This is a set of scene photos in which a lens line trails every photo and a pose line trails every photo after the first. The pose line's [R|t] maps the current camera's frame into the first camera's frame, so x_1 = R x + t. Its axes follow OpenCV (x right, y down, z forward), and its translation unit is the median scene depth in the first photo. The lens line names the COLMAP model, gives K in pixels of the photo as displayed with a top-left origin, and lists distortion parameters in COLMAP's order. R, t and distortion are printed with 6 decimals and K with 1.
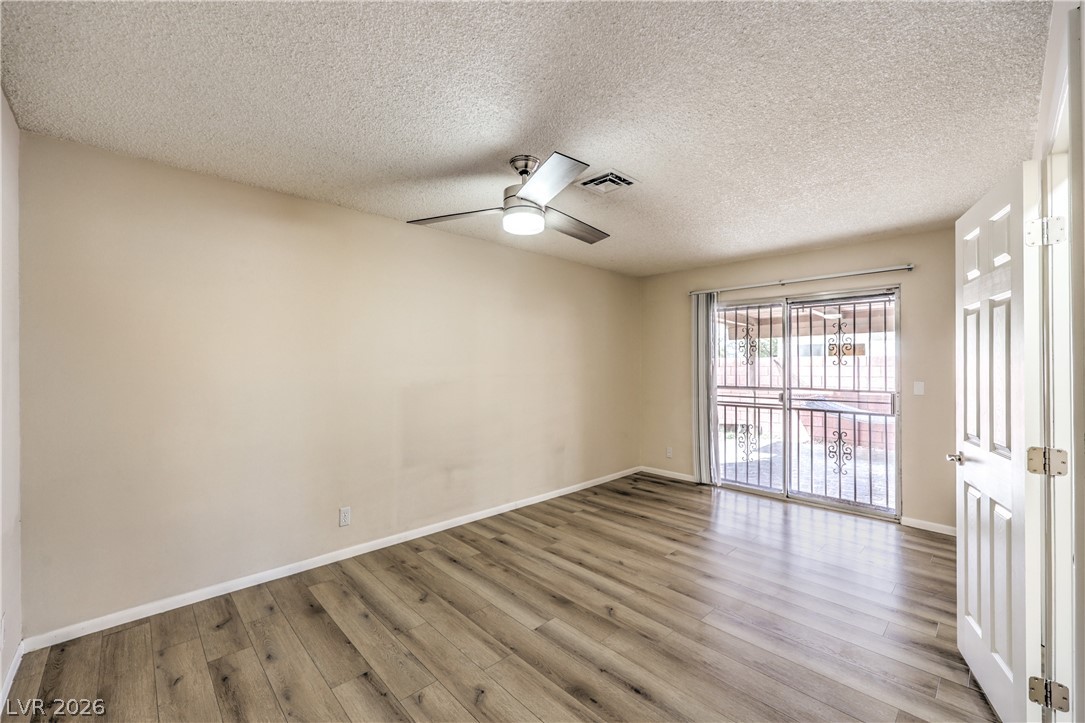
lens RADIAL K [[437.0, 0, 538.6], [0, 437.0, 361.5], [0, 0, 1]] dist [-0.003926, 0.001274]
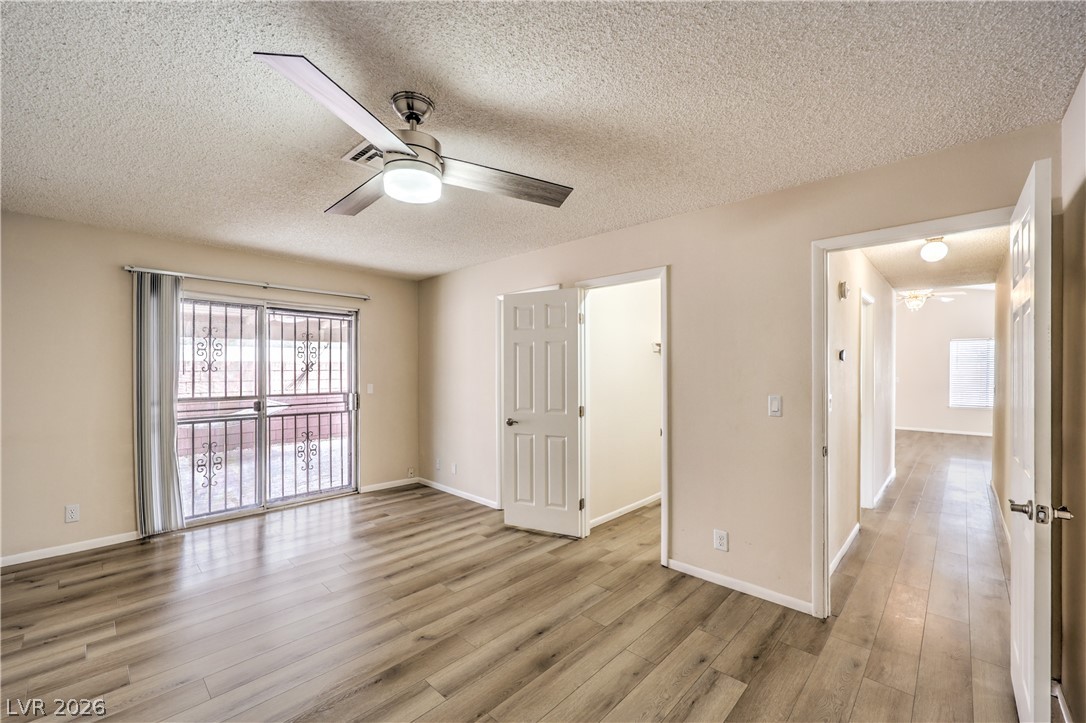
lens RADIAL K [[437.4, 0, 546.0], [0, 437.4, 371.5], [0, 0, 1]] dist [-0.003926, 0.001274]
pose [[-0.062168, -0.004554, 0.998055, -0.508420], [-0.011564, 0.999926, 0.003842, -0.003621], [-0.997999, -0.011302, -0.062217, 0.525759]]
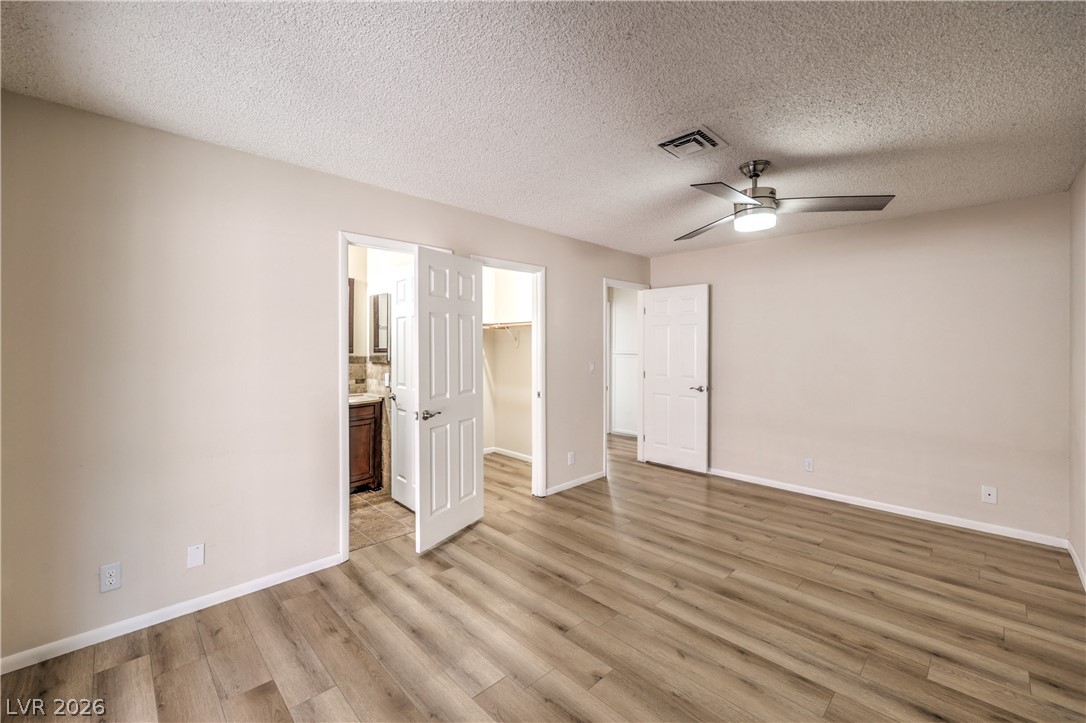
lens RADIAL K [[437.4, 0, 541.7], [0, 437.4, 351.1], [0, 0, 1]] dist [-0.003926, 0.001274]
pose [[-0.999903, -0.000882, -0.013889, 0.328712], [-0.000898, 0.999999, 0.001130, 0.004273], [0.013888, 0.001143, -0.999903, 1.333260]]
